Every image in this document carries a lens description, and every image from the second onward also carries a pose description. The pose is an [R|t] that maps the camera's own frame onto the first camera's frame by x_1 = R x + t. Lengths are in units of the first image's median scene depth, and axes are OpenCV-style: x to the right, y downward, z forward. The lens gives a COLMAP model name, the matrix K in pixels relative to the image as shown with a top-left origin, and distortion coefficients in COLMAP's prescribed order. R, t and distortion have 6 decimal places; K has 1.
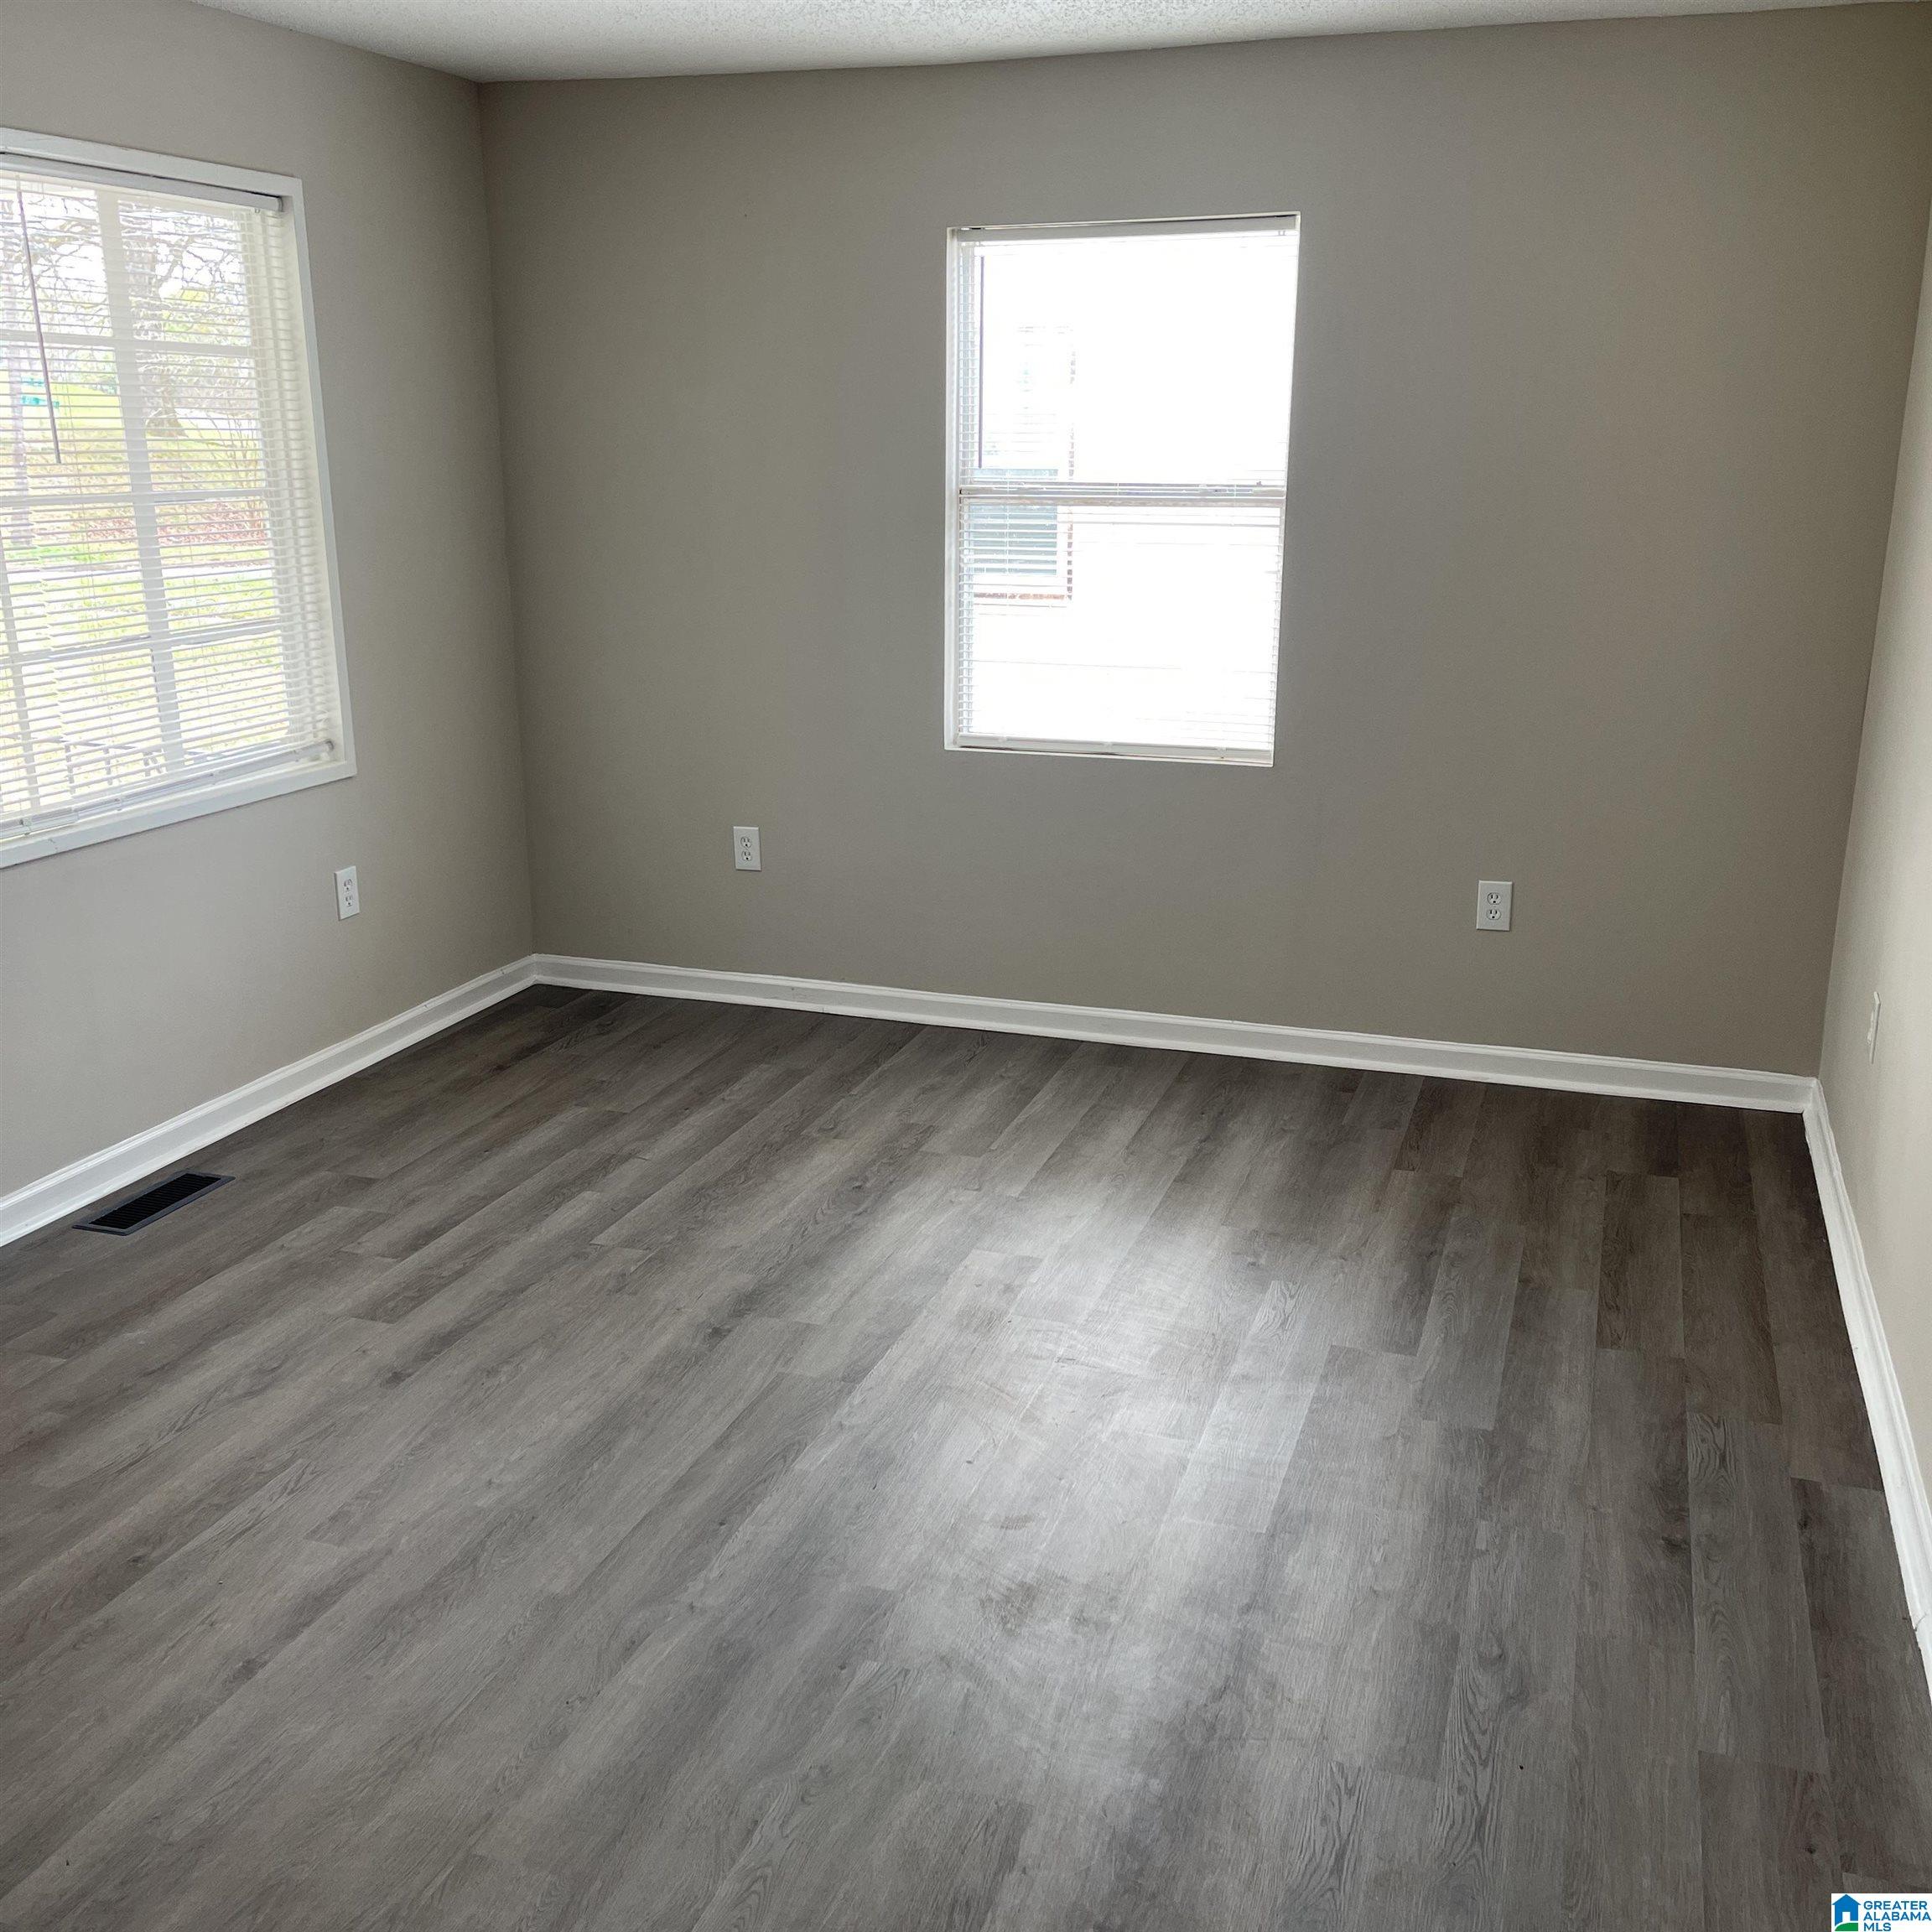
lens RADIAL K [[1933.7, 0, 947.3], [0, 1933.7, 935.4], [0, 0, 1]] dist [0.040486, -0.019052]
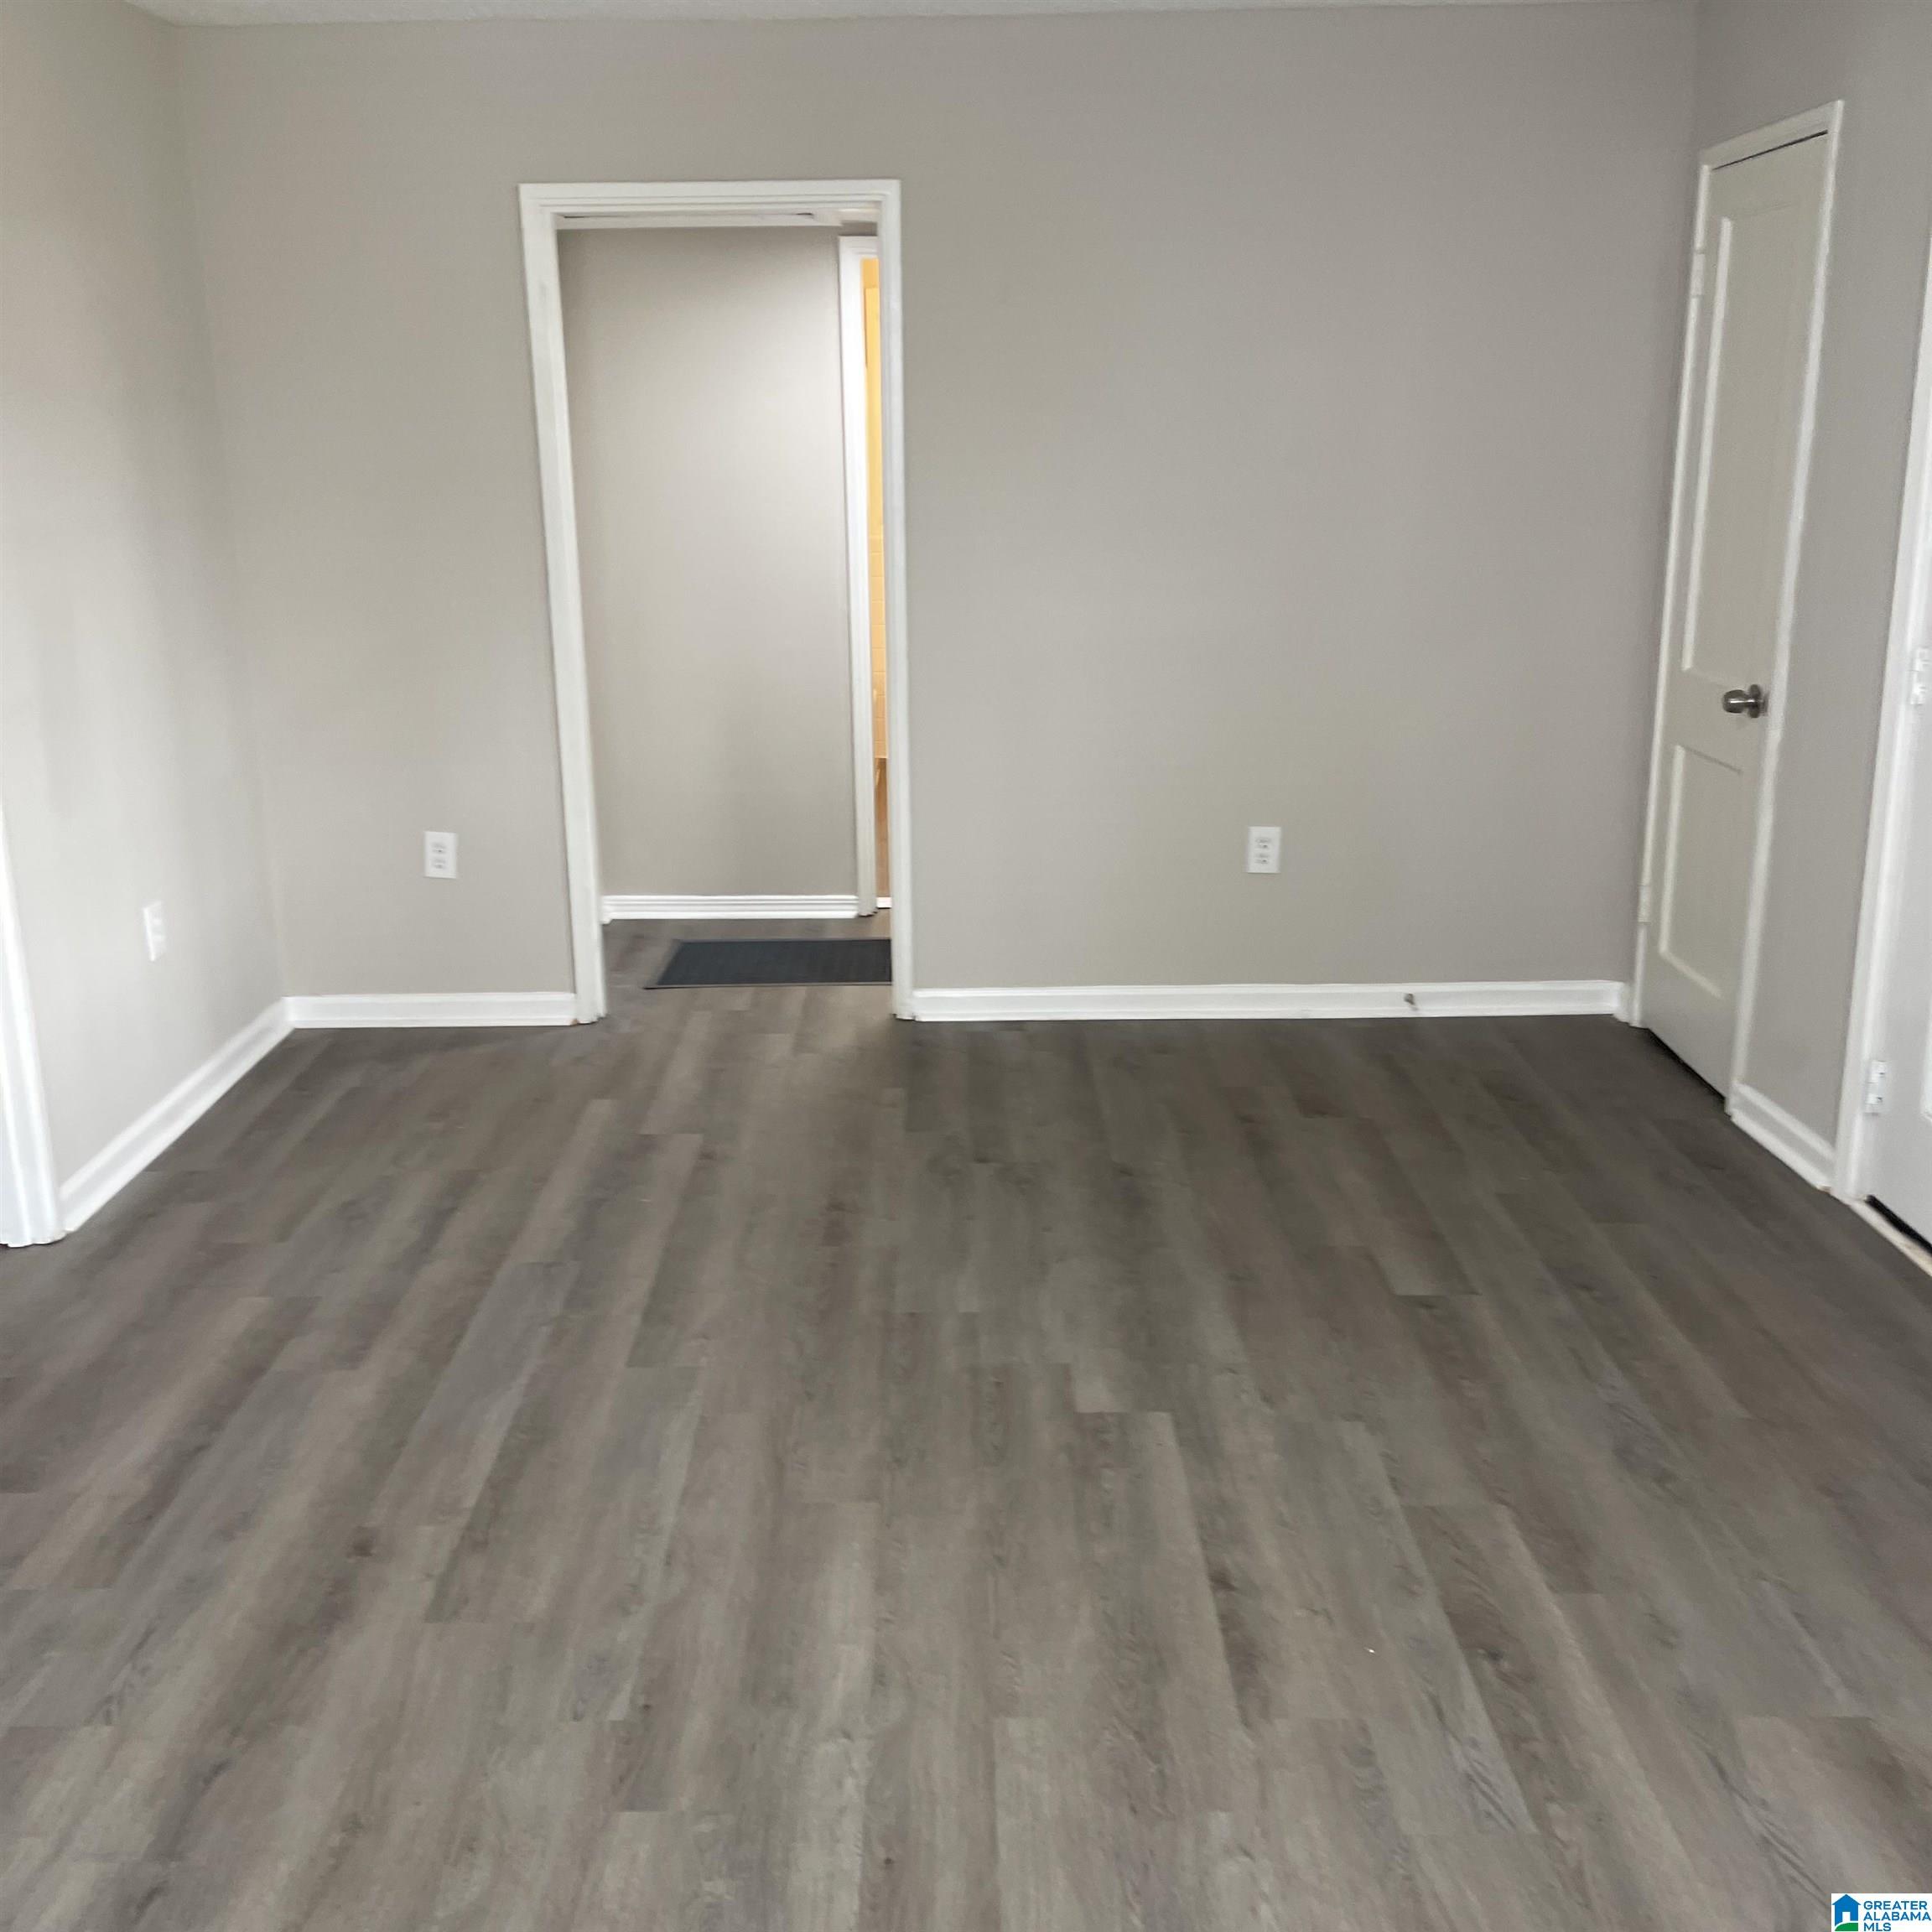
lens RADIAL K [[1933.7, 0, 947.3], [0, 1933.7, 935.4], [0, 0, 1]] dist [0.040486, -0.019052]
pose [[-0.943478, 0.094599, -0.317647, 0.054716], [-0.071676, 0.877484, 0.474219, -0.309158], [0.323591, 0.470183, -0.821107, 1.273267]]
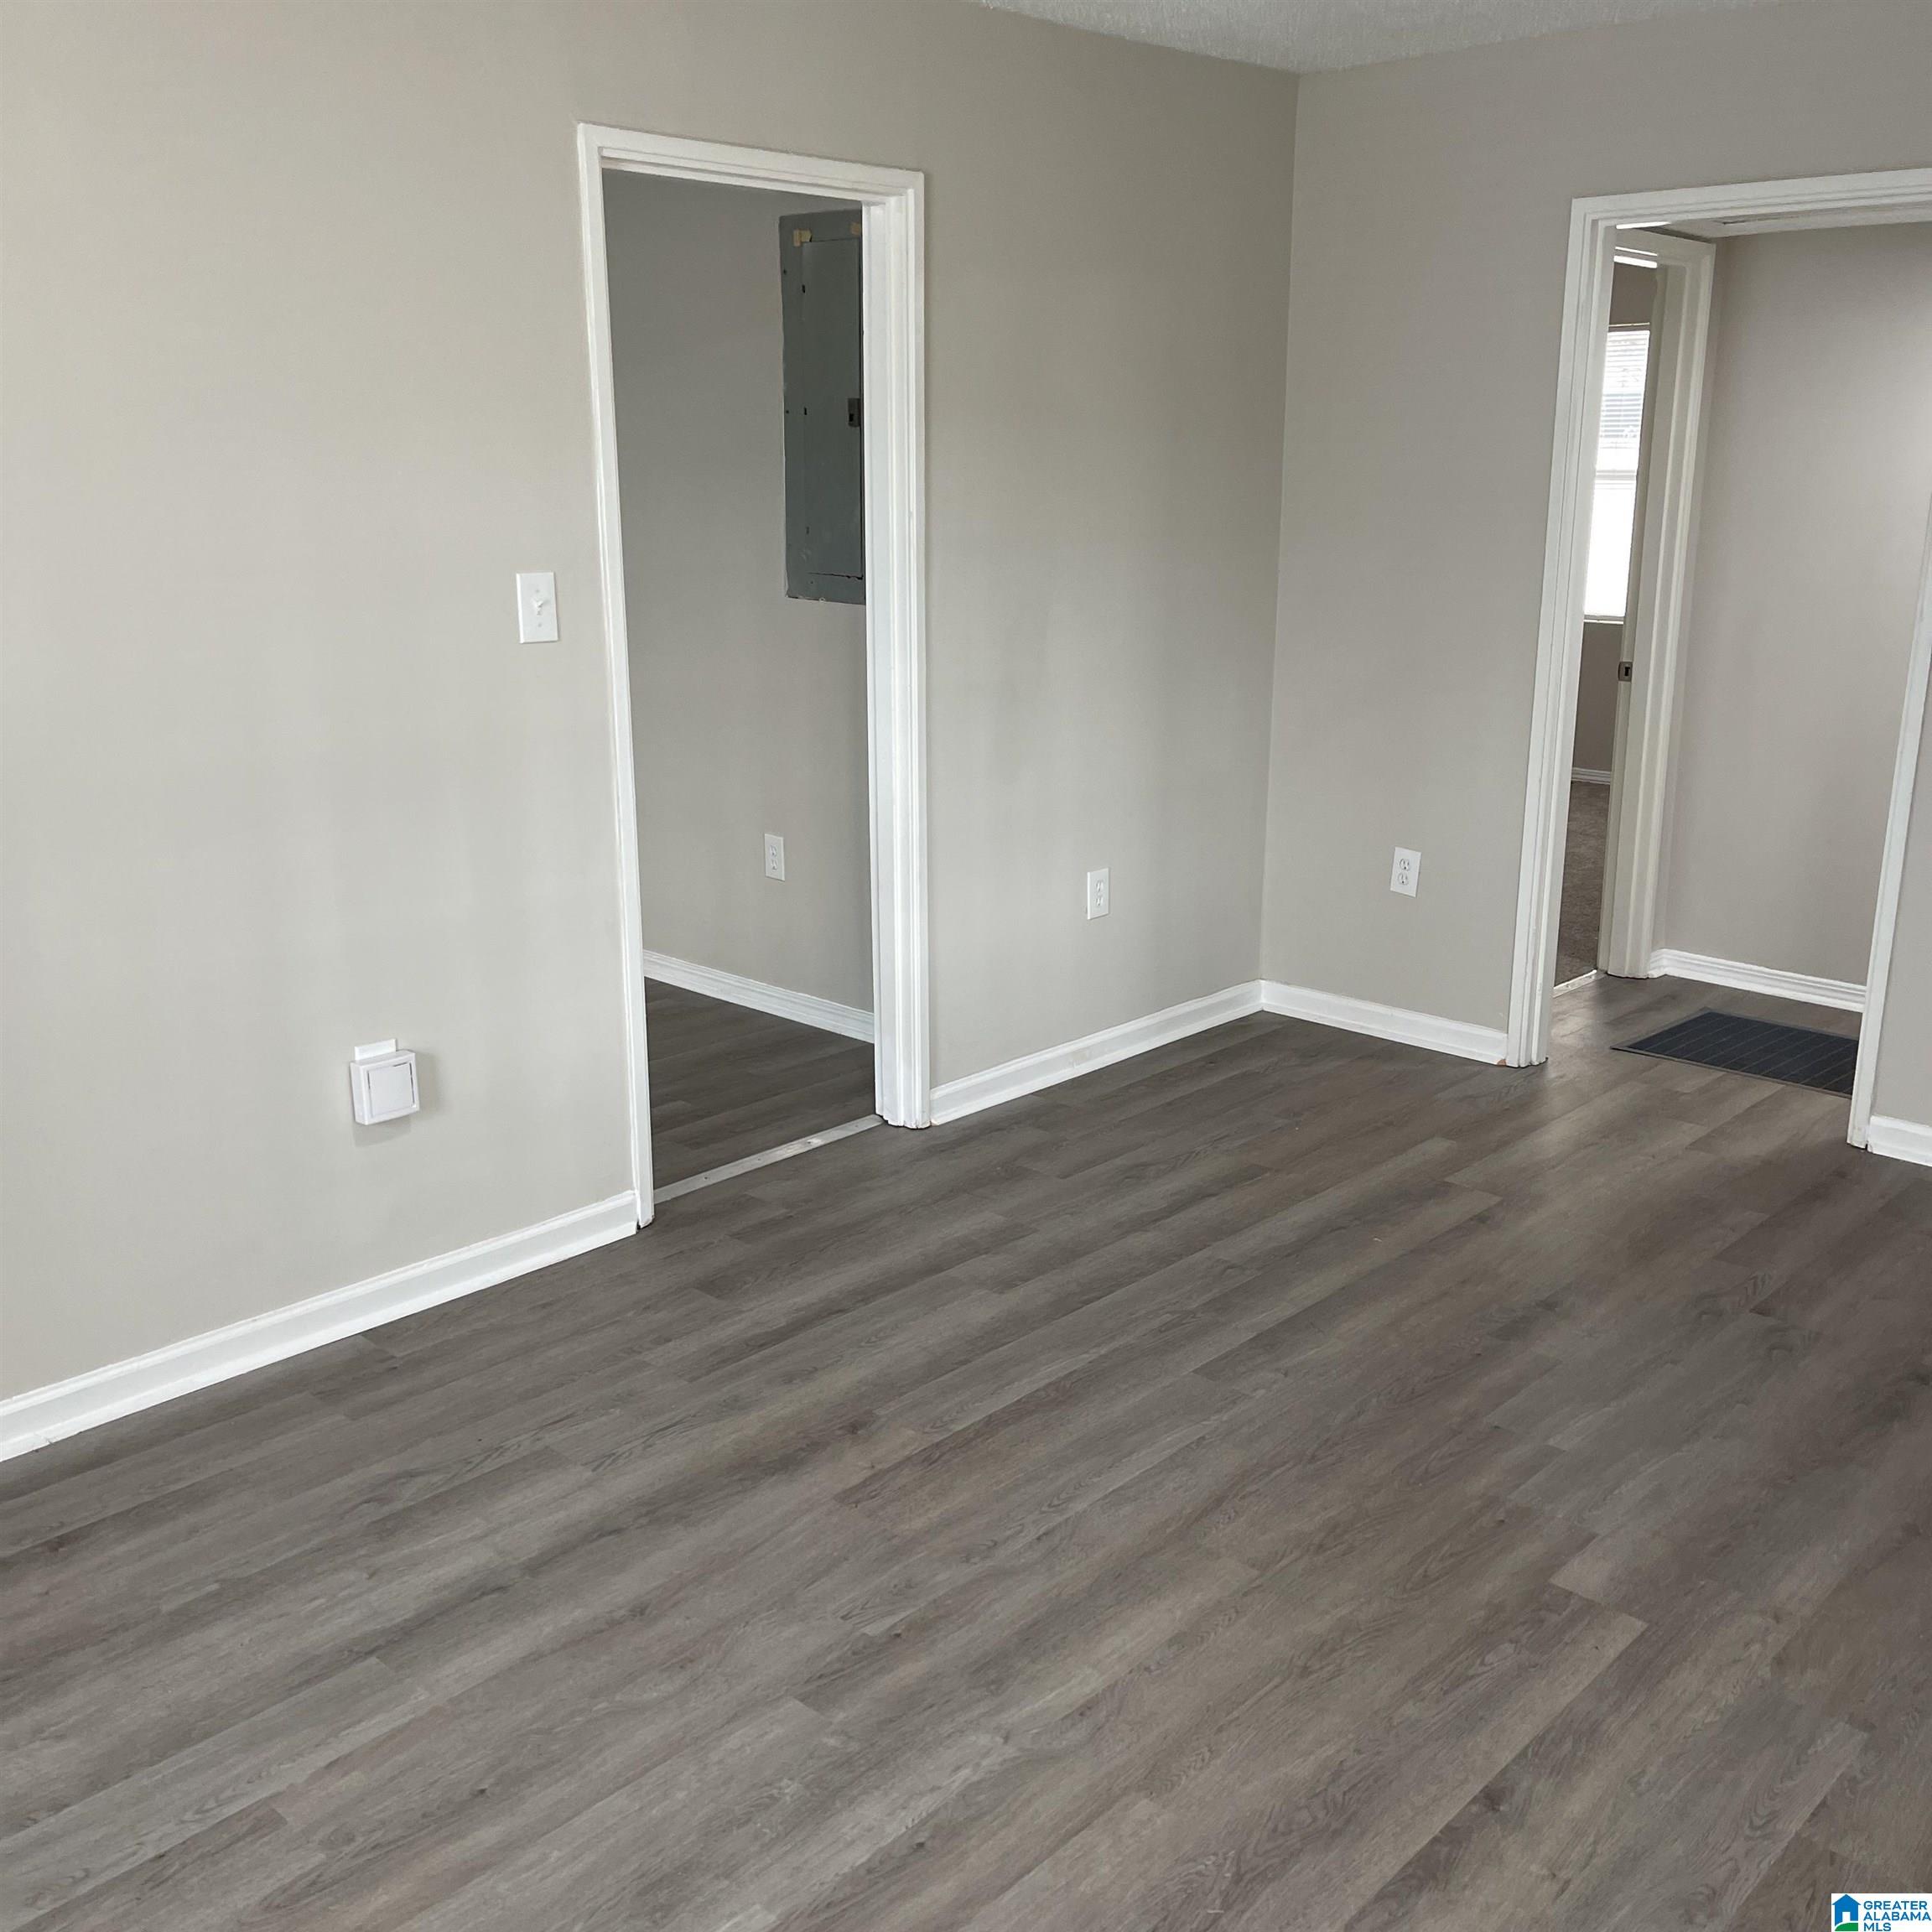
lens RADIAL K [[1963.1, 0, 994.5], [0, 1963.1, 945.1], [0, 0, 1]] dist [0.040668, -0.035647]
pose [[-0.919854, -0.104198, 0.378168, -0.351793], [0.091273, 0.880756, 0.464691, -0.322091], [-0.381494, 0.461965, -0.800657, 1.274711]]
